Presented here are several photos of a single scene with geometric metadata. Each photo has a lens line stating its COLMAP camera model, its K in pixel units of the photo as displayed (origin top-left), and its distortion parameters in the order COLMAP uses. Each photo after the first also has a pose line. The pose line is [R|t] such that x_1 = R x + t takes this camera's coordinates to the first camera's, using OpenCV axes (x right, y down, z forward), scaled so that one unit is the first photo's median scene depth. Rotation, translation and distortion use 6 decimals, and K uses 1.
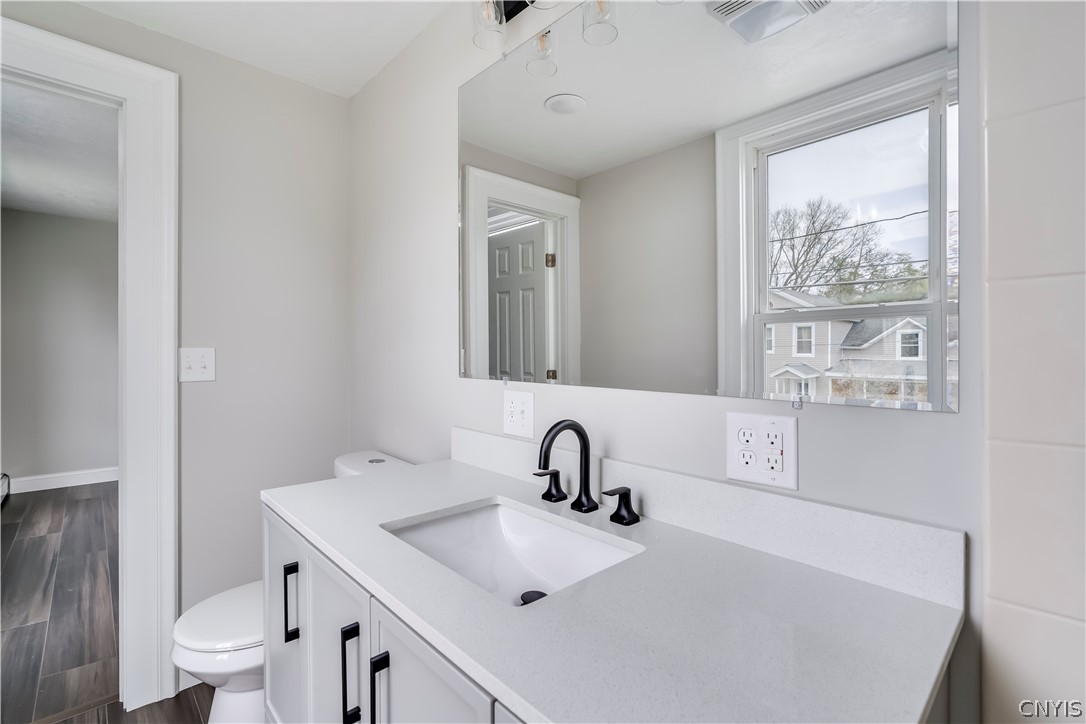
lens RADIAL K [[487.4, 0, 543.0], [0, 487.4, 362.0], [0, 0, 1]] dist [0.028043, 0.000225]
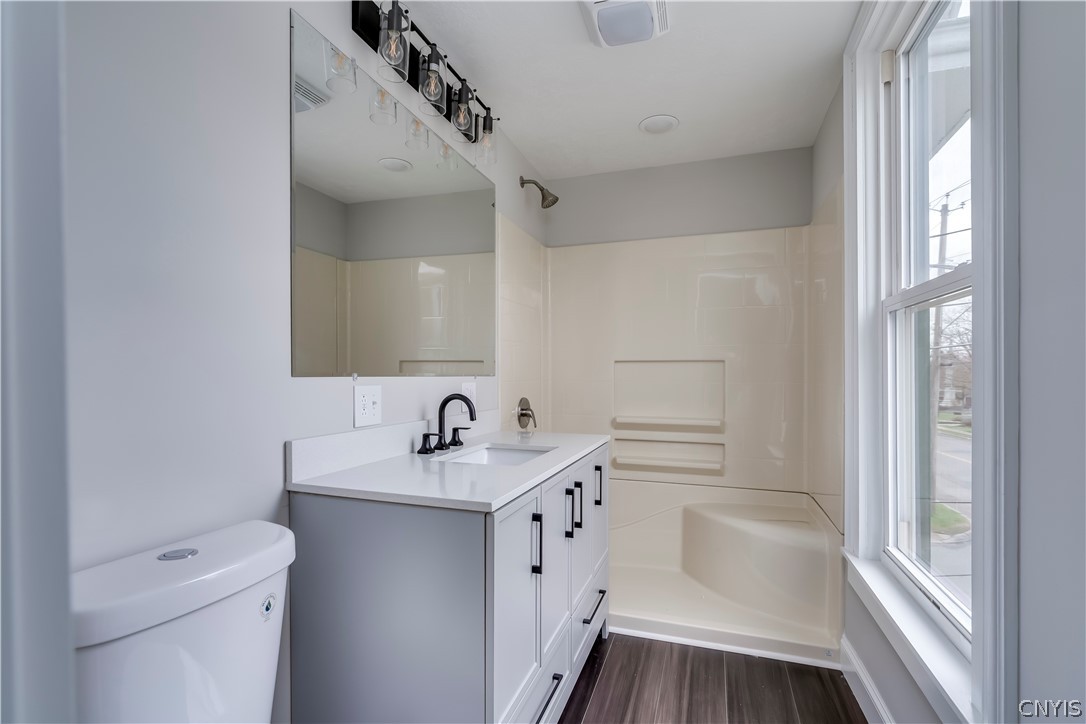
lens RADIAL K [[487.4, 0, 543.0], [0, 487.4, 362.0], [0, 0, 1]] dist [0.028043, 0.000225]
pose [[-0.472805, 0.011146, 0.881097, -0.660201], [0.001630, 0.999929, -0.011774, 0.010411], [-0.881166, -0.004130, -0.472790, 0.625694]]
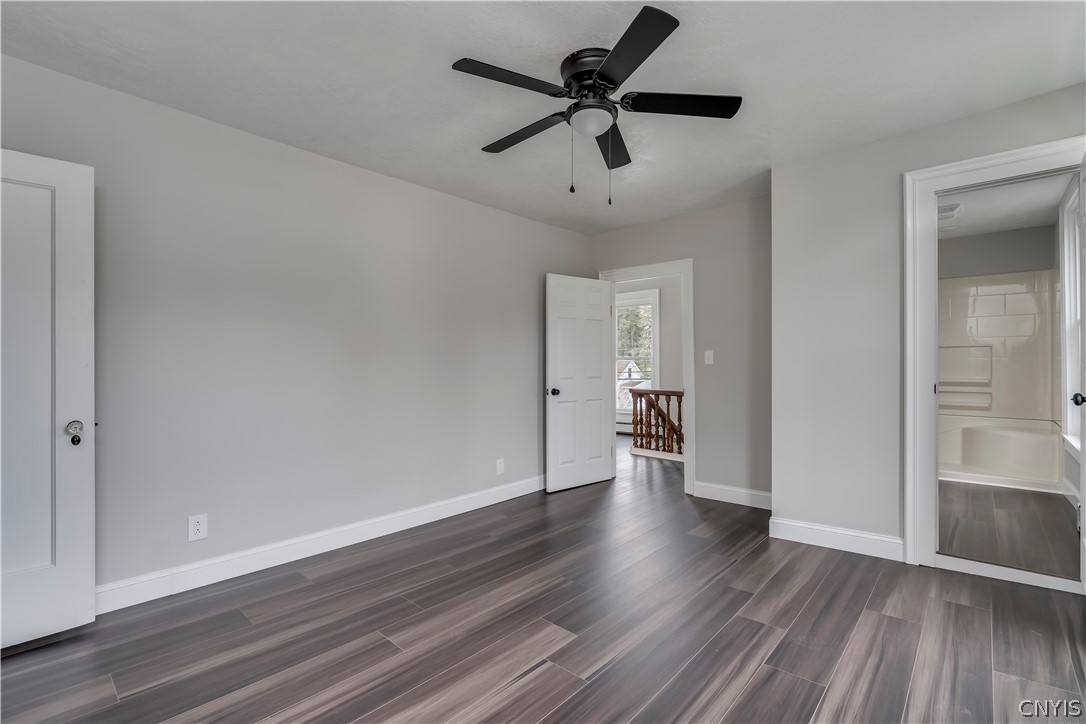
lens RADIAL K [[487.4, 0, 543.0], [0, 487.4, 362.0], [0, 0, 1]] dist [0.028043, 0.000225]
pose [[-0.098327, 0.001899, 0.995152, -3.047907], [0.020670, 0.999786, 0.000134, 0.024883], [-0.994939, 0.020583, -0.098345, 3.176276]]
